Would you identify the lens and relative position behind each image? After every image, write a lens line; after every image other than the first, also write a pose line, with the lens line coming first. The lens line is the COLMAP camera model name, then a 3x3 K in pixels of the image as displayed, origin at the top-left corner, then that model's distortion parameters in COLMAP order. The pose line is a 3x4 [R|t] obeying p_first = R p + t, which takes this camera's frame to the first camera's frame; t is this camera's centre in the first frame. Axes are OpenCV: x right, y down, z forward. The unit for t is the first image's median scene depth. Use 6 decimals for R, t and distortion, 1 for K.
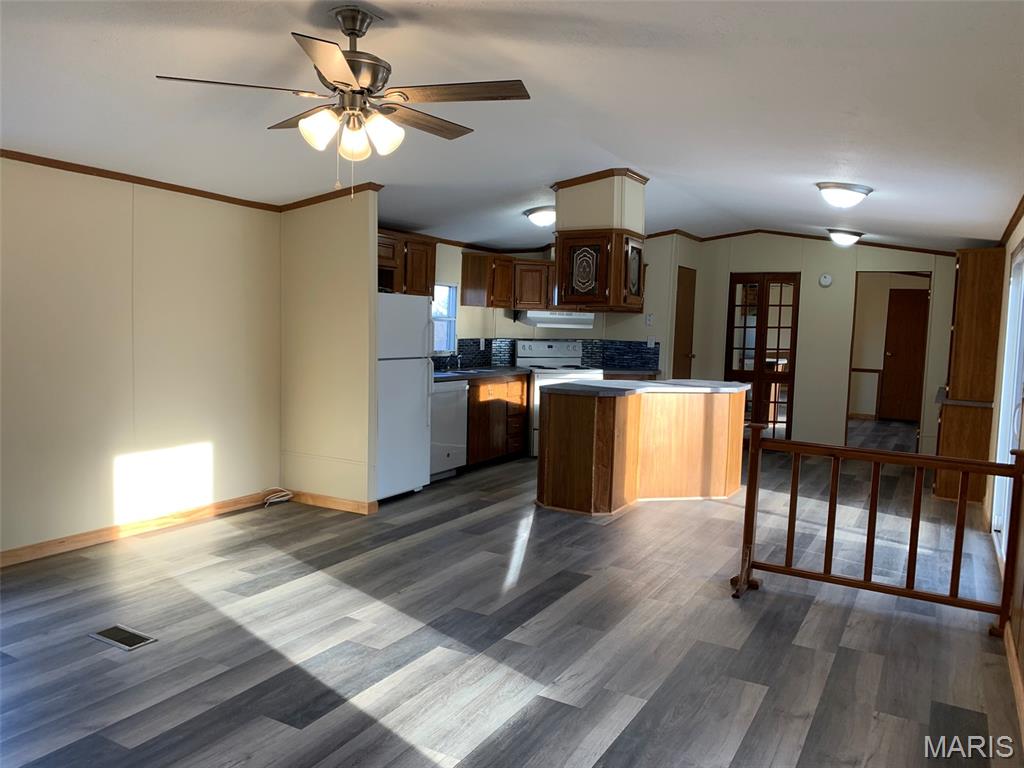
lens RADIAL K [[778.7, 0, 503.2], [0, 778.7, 392.5], [0, 0, 1]] dist [0.014845, -0.004377]
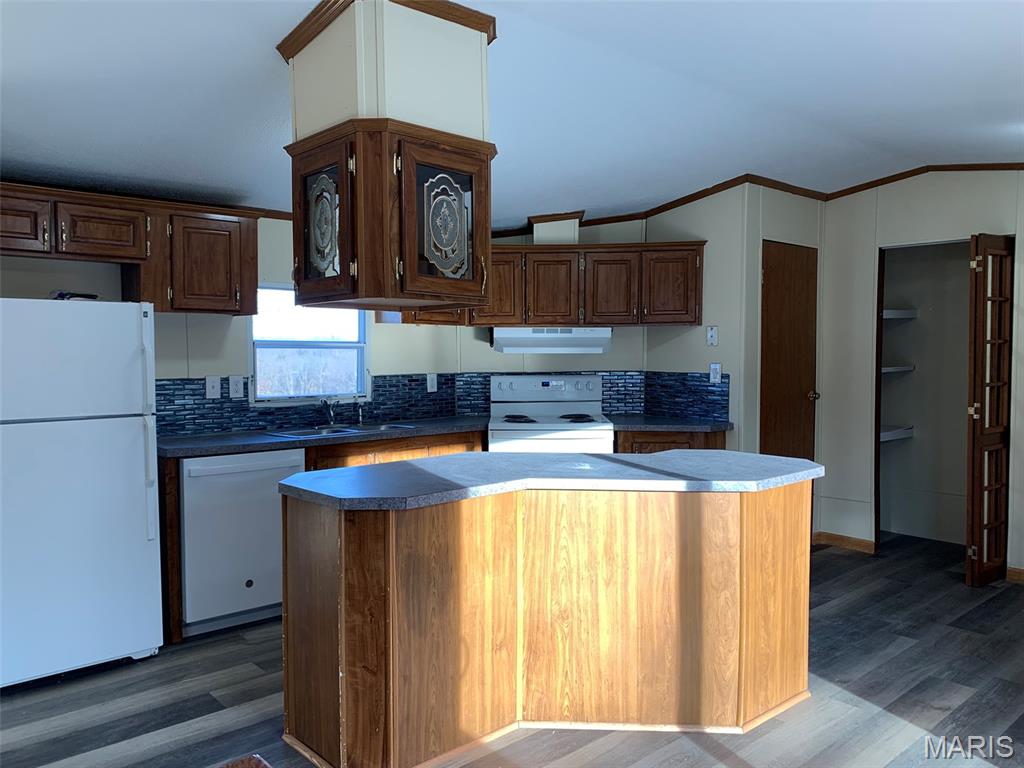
lens RADIAL K [[778.7, 0, 507.9], [0, 778.7, 390.1], [0, 0, 1]] dist [0.014845, -0.004377]
pose [[0.948867, -0.013070, -0.315405, 0.342118], [-0.000140, 0.999125, -0.041823, -0.042852], [0.315676, 0.039728, 0.948035, 0.605620]]
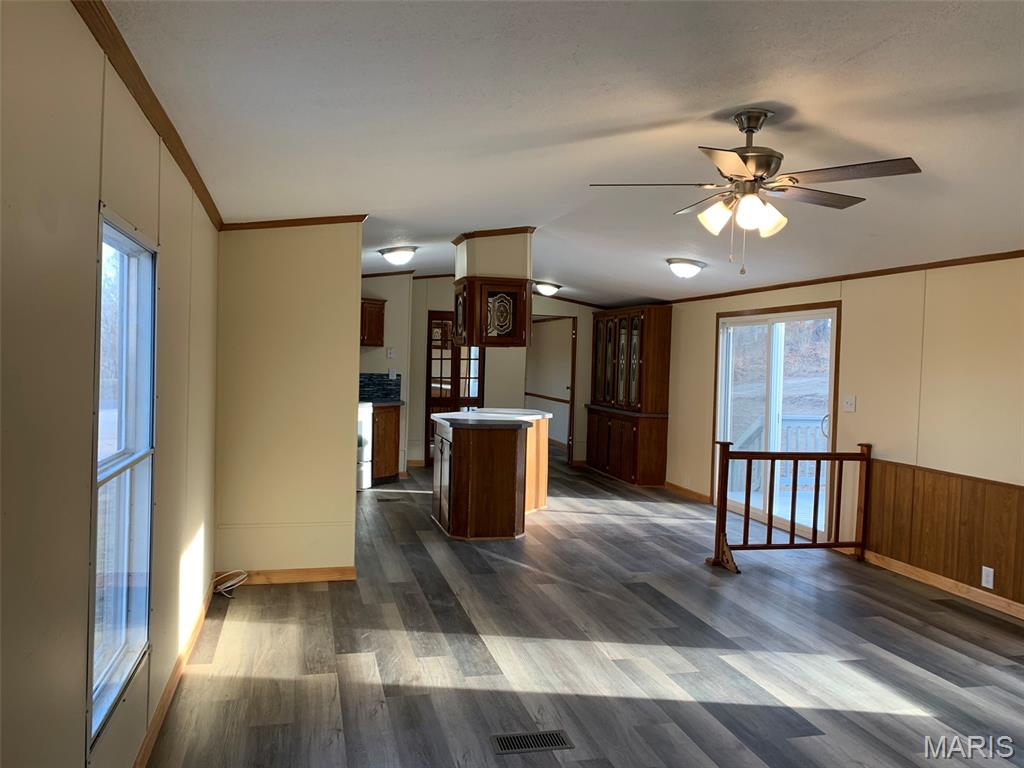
lens RADIAL K [[778.7, 0, 503.2], [0, 778.7, 359.1], [0, 0, 1]] dist [0.014845, -0.004377]
pose [[0.718926, -0.007712, 0.695044, -0.654207], [0.054786, 0.997456, -0.045601, -0.044079], [-0.692925, 0.070862, 0.717519, 0.215926]]
